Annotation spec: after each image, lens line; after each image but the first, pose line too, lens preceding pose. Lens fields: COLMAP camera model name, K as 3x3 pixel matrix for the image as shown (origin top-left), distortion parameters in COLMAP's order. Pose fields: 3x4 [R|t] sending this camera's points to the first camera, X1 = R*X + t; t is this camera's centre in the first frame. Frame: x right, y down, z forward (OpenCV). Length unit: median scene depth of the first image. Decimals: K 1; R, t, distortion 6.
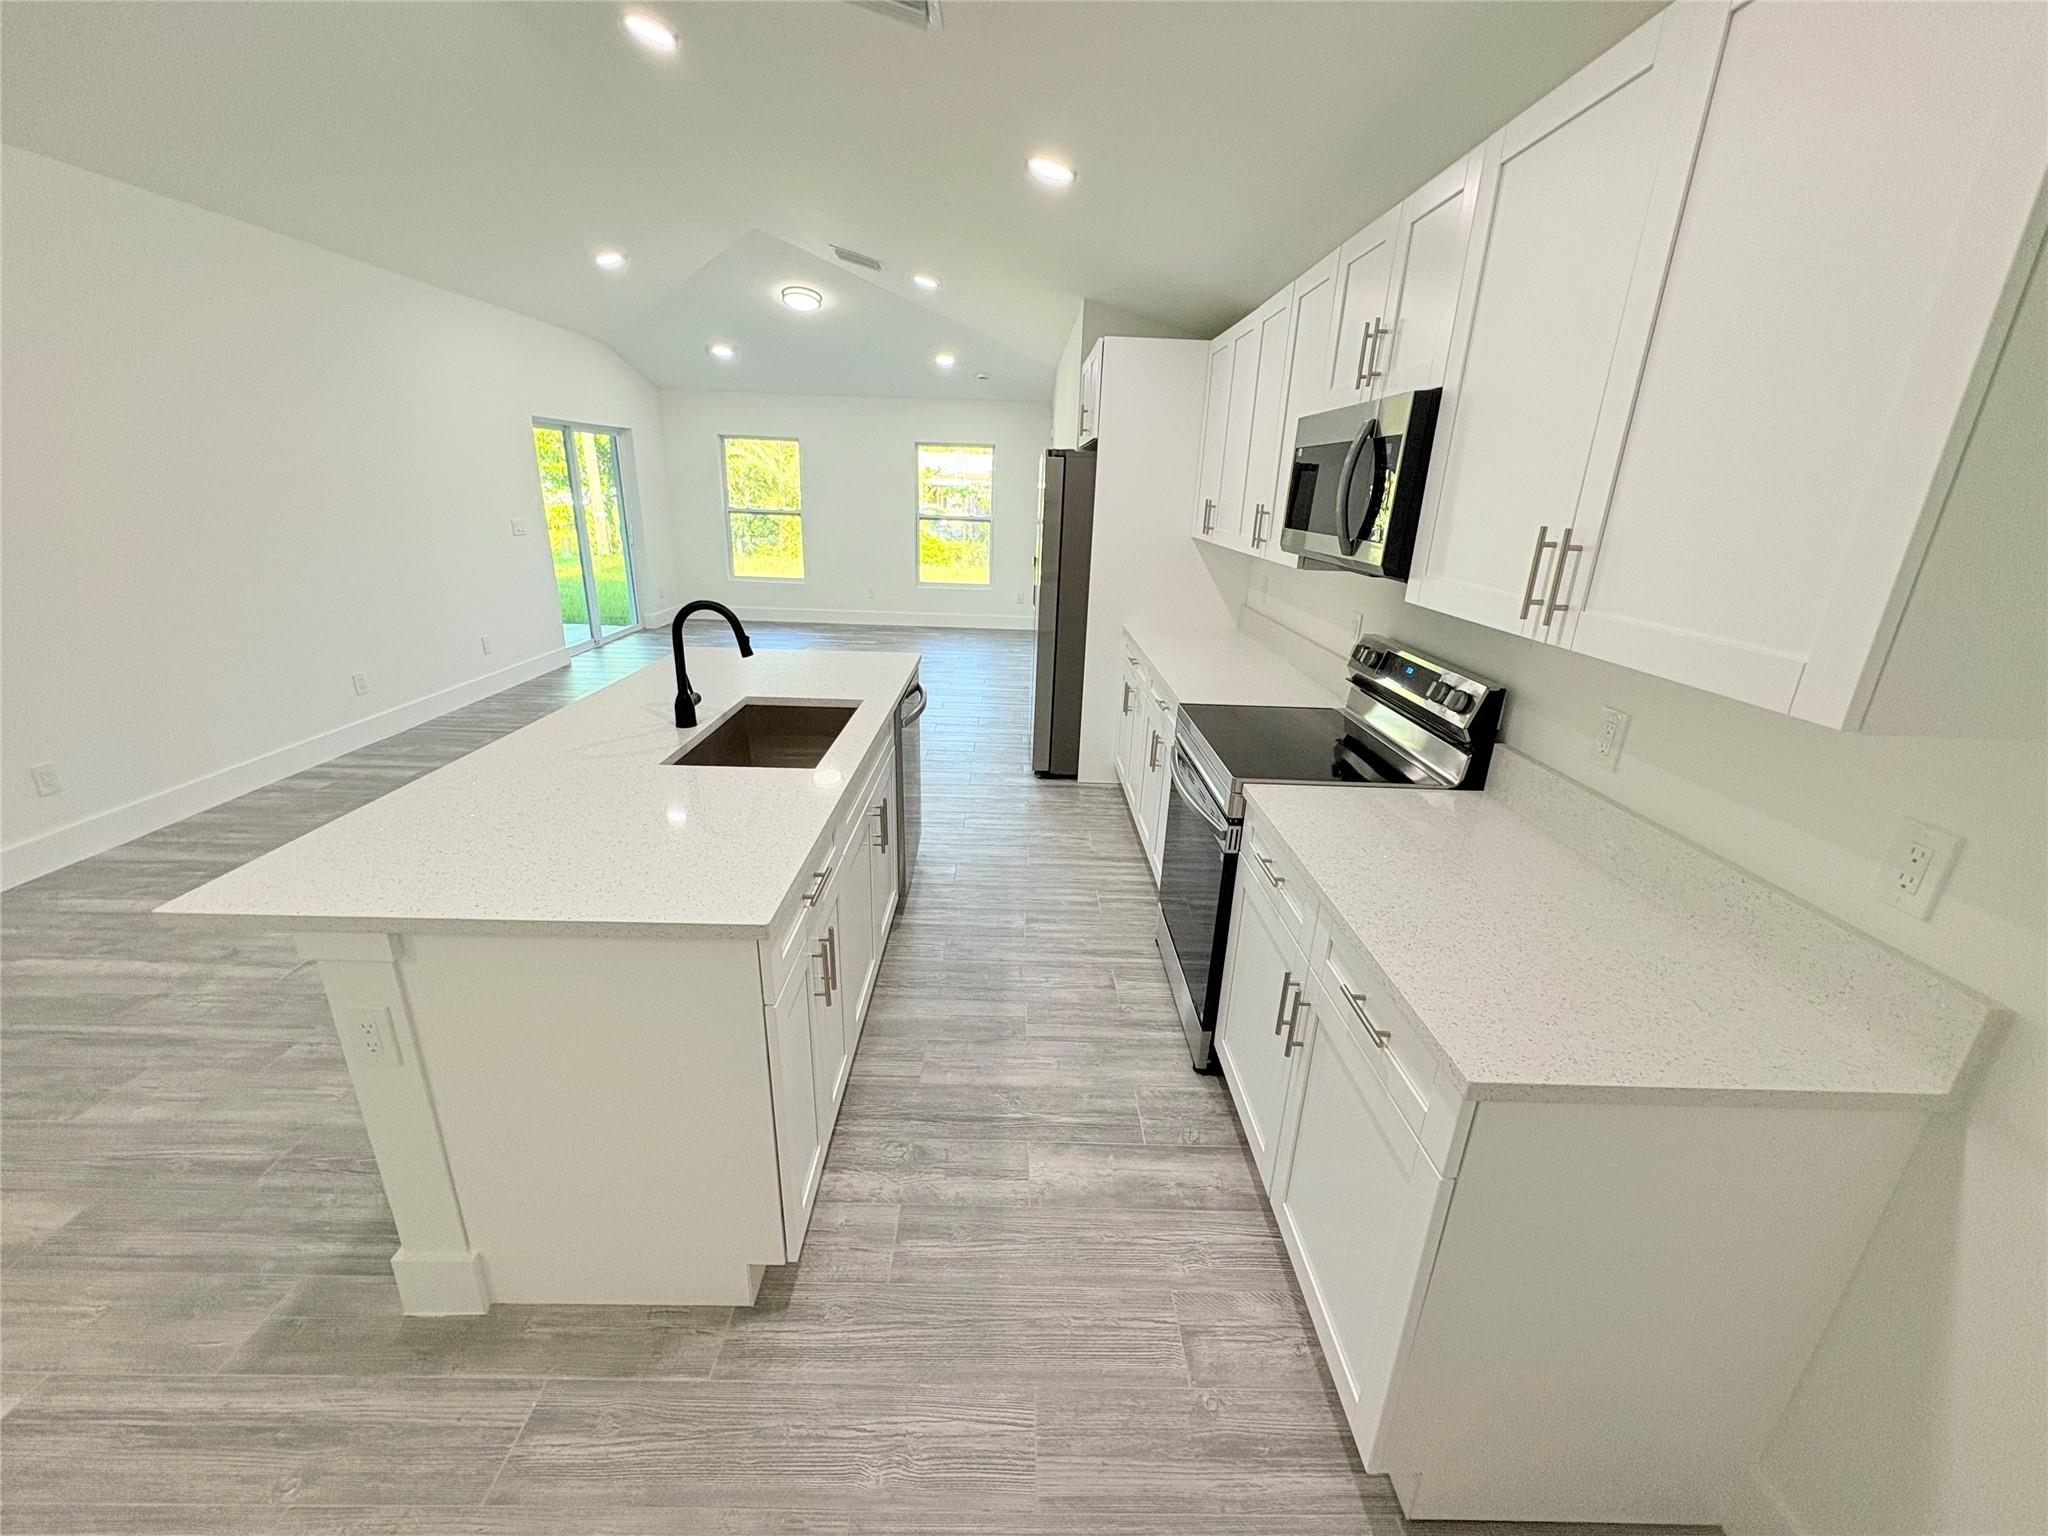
lens RADIAL K [[814.5, 0, 1024.4], [0, 814.5, 764.5], [0, 0, 1]] dist [0.000752, -0.000205]
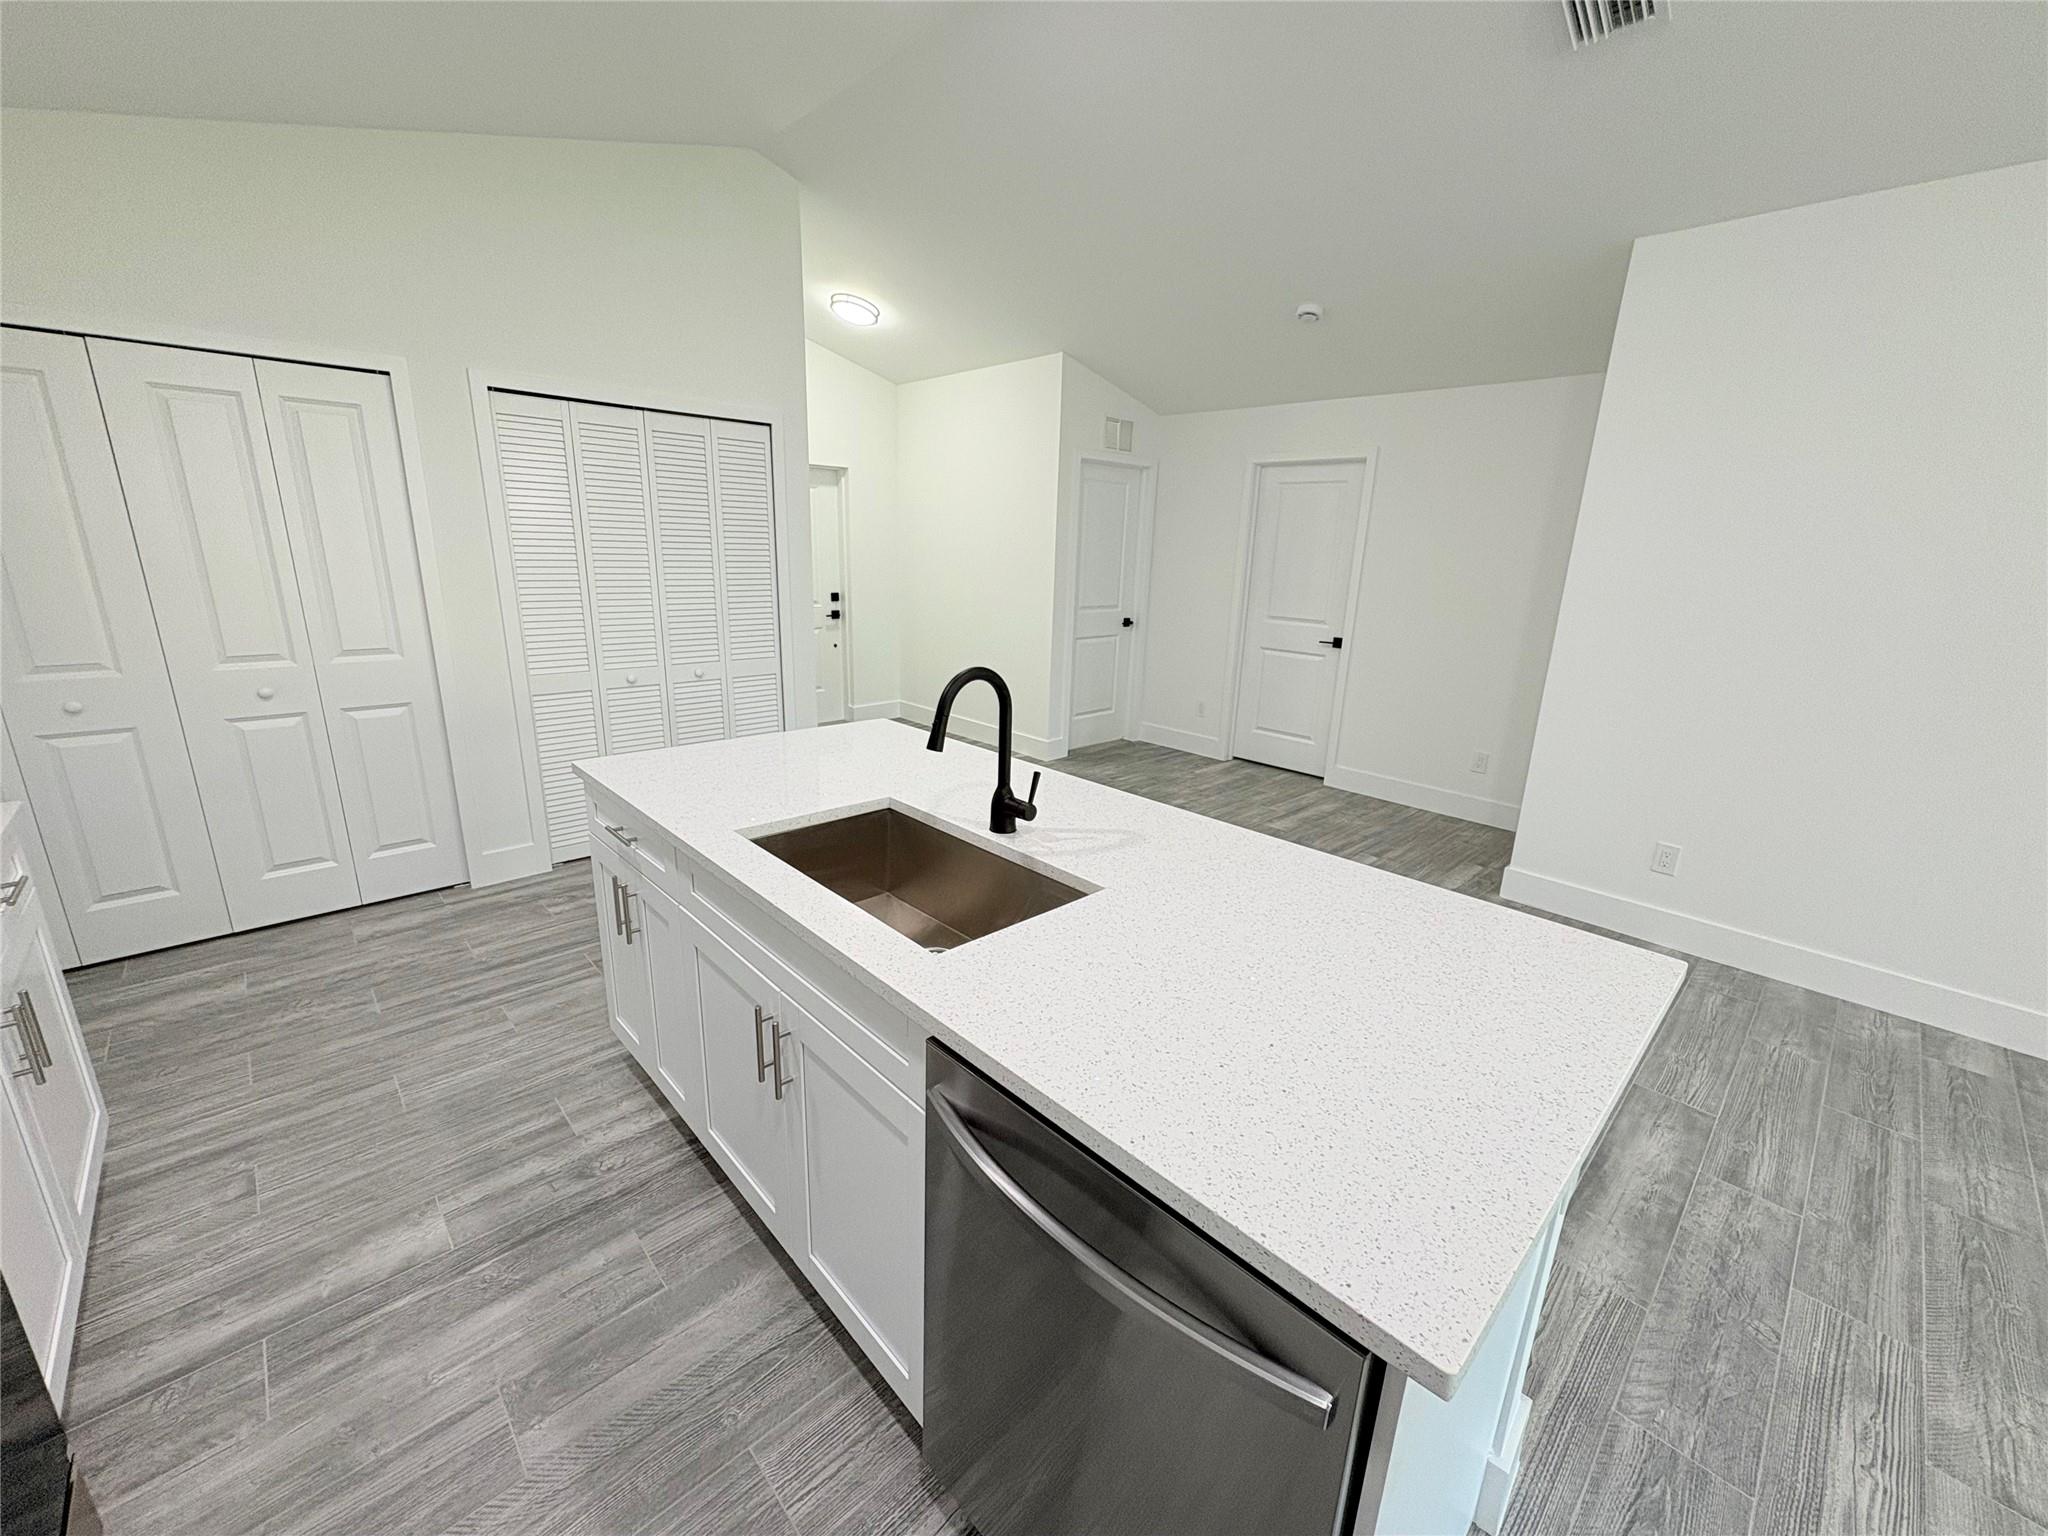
lens RADIAL K [[814.5, 0, 1024.4], [0, 814.5, 767.3], [0, 0, 1]] dist [0.000752, -0.000205]
pose [[-0.729557, 0.127424, -0.671945, 0.075062], [-0.275924, 0.844143, 0.459661, -0.494454], [0.625790, 0.520754, -0.580691, 1.570555]]
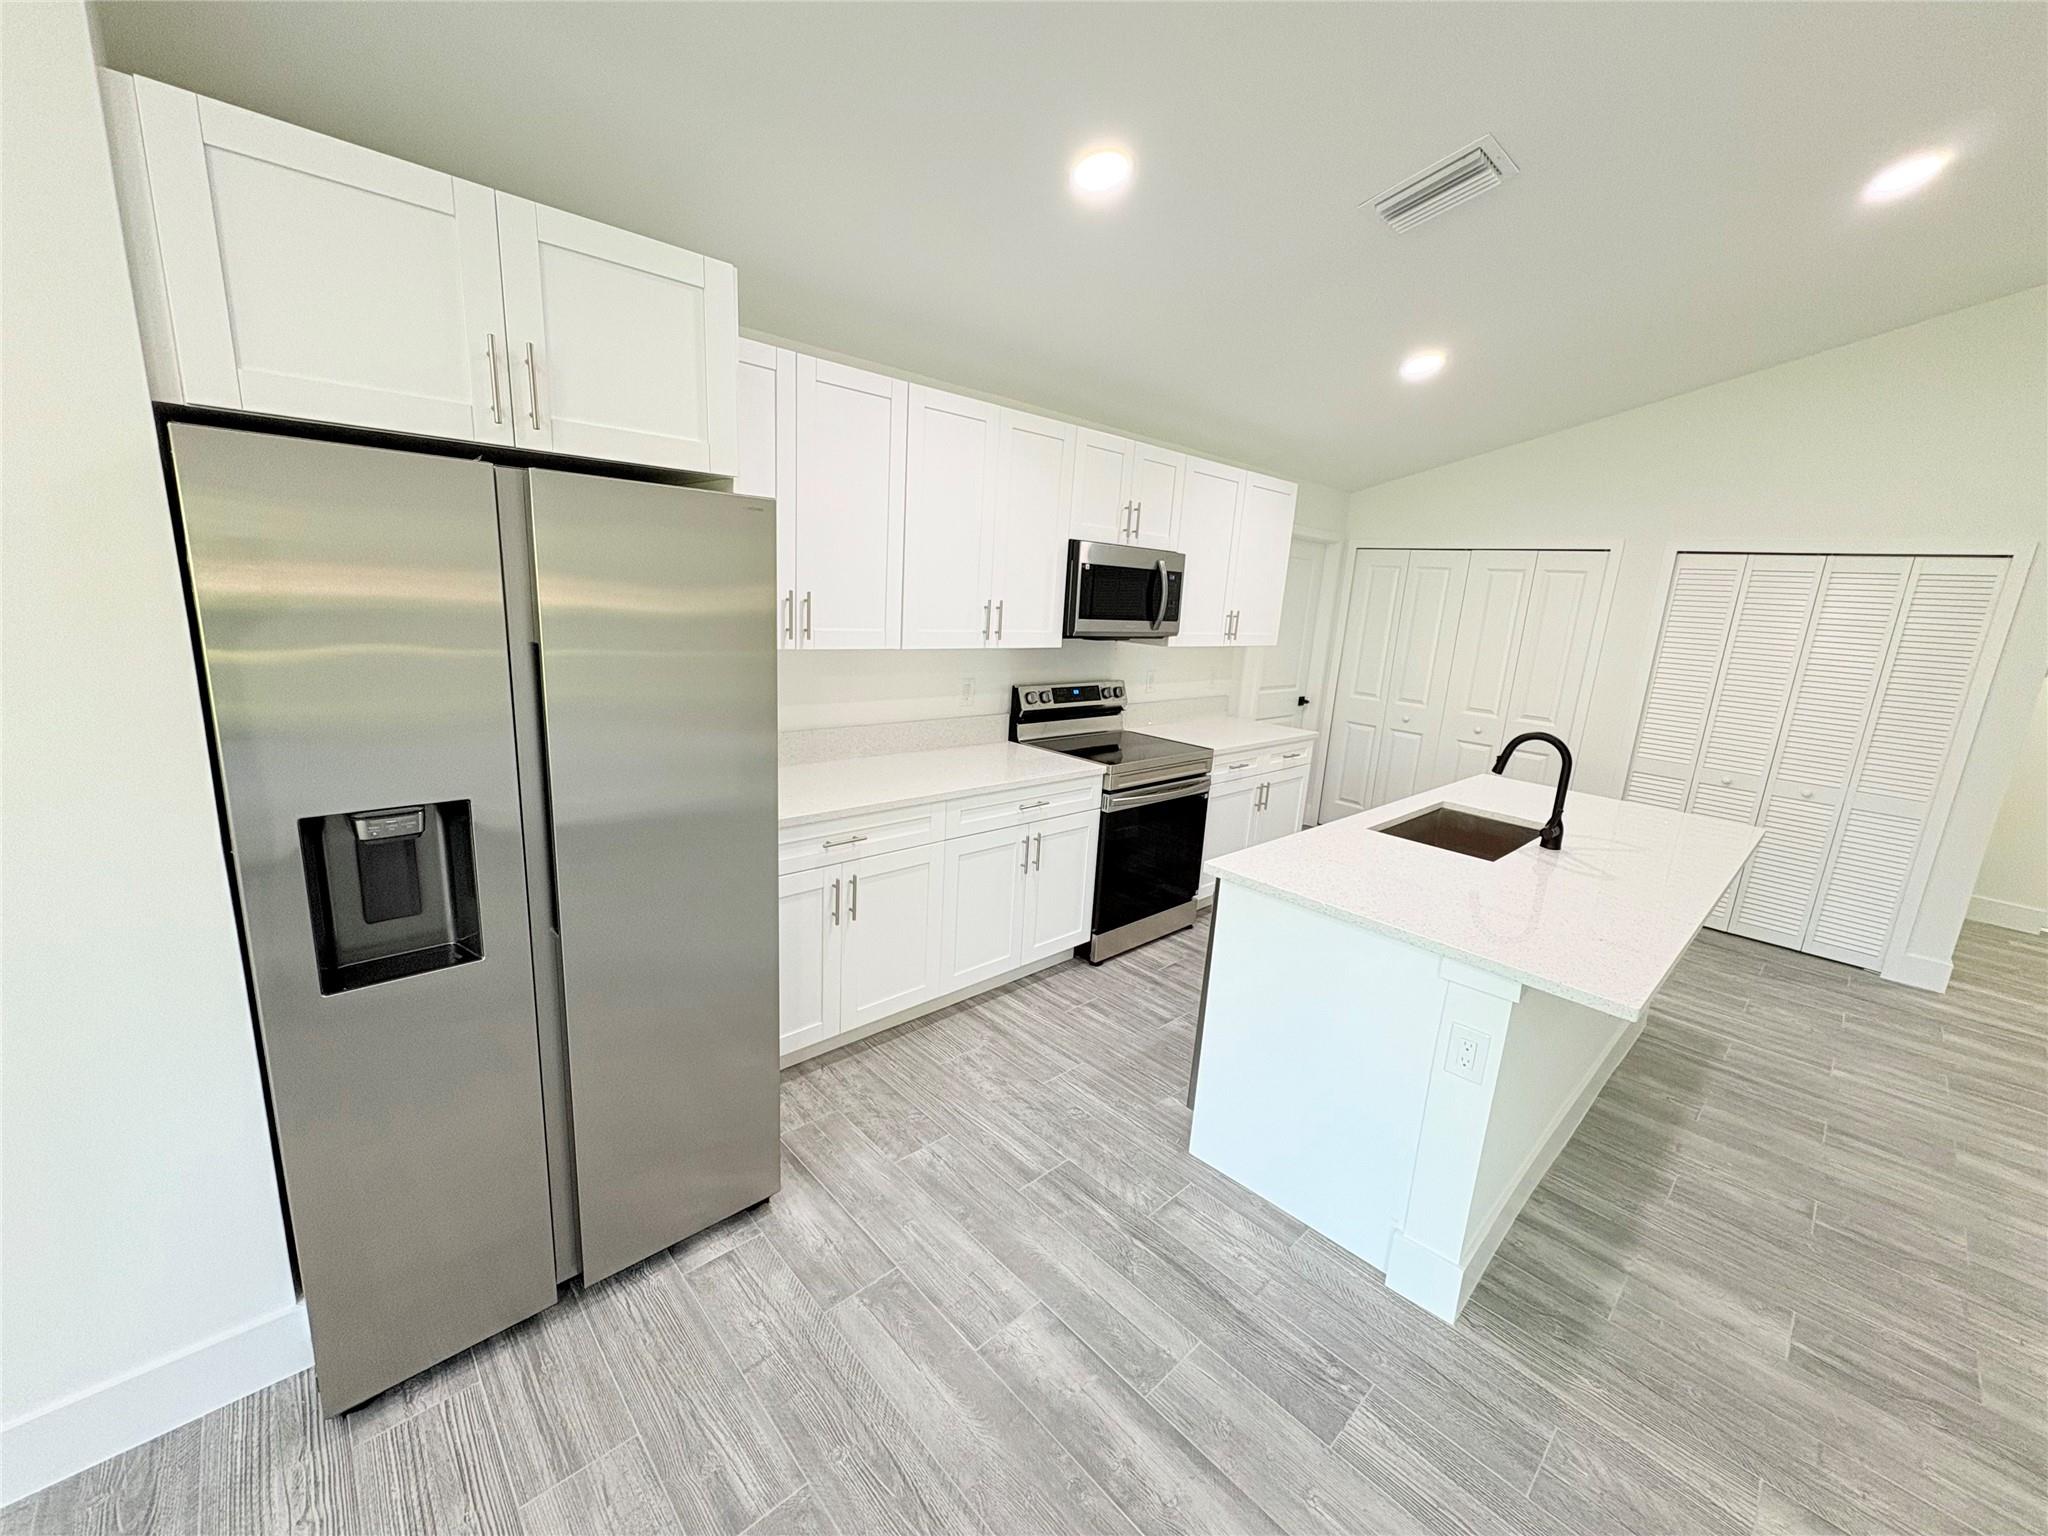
lens RADIAL K [[814.5, 0, 1024.5], [0, 814.5, 767.7], [0, 0, 1]] dist [0.000752, -0.000205]
pose [[-0.675847, -0.233234, 0.699165, -0.754696], [0.158710, 0.880303, 0.447077, -0.835631], [-0.719751, 0.413120, -0.557934, 2.316122]]
